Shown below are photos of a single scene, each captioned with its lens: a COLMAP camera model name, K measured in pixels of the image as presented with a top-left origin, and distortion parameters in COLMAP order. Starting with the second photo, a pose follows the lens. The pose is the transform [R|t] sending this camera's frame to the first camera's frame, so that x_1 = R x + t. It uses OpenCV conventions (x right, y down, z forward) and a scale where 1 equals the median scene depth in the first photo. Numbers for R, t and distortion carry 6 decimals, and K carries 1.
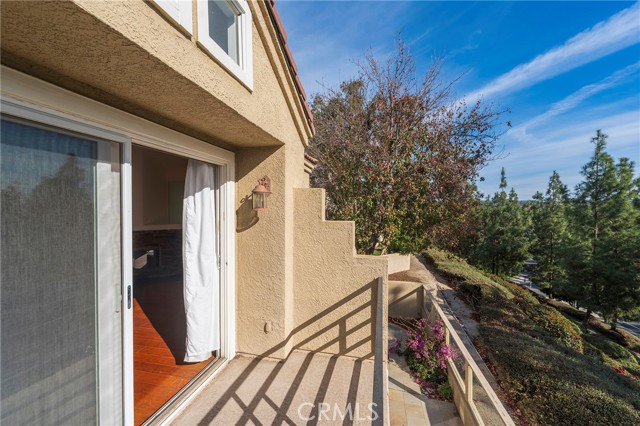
lens RADIAL K [[261.7, 0, 318.0], [0, 261.7, 210.1], [0, 0, 1]] dist [0.000601, -0.001738]
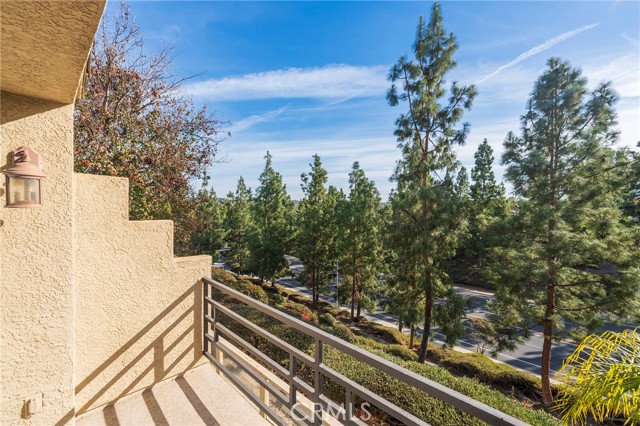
lens RADIAL K [[261.7, 0, 322.6], [0, 261.7, 210.9], [0, 0, 1]] dist [0.000601, -0.001738]
pose [[0.496691, -0.011721, 0.867848, -0.083481], [-0.005207, 0.999851, 0.016484, -0.001025], [-0.867912, -0.012707, 0.496556, 0.033136]]
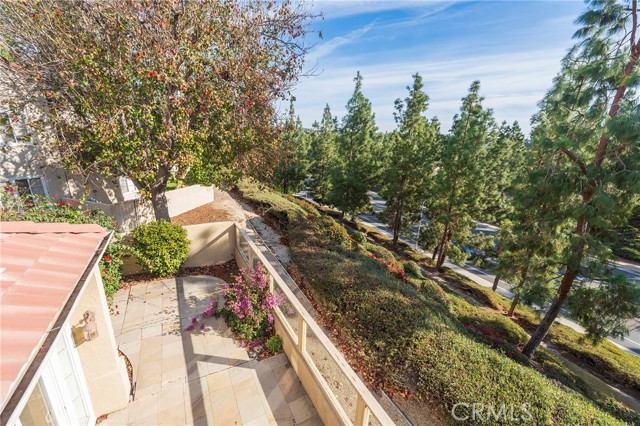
lens RADIAL K [[261.7, 0, 324.4], [0, 261.7, 212.9], [0, 0, 1]] dist [0.000601, -0.001738]
pose [[0.732031, -0.160577, 0.662077, 0.051675], [-0.040659, 0.959796, 0.277739, 0.001616], [-0.680057, -0.230233, 0.696071, 0.208752]]
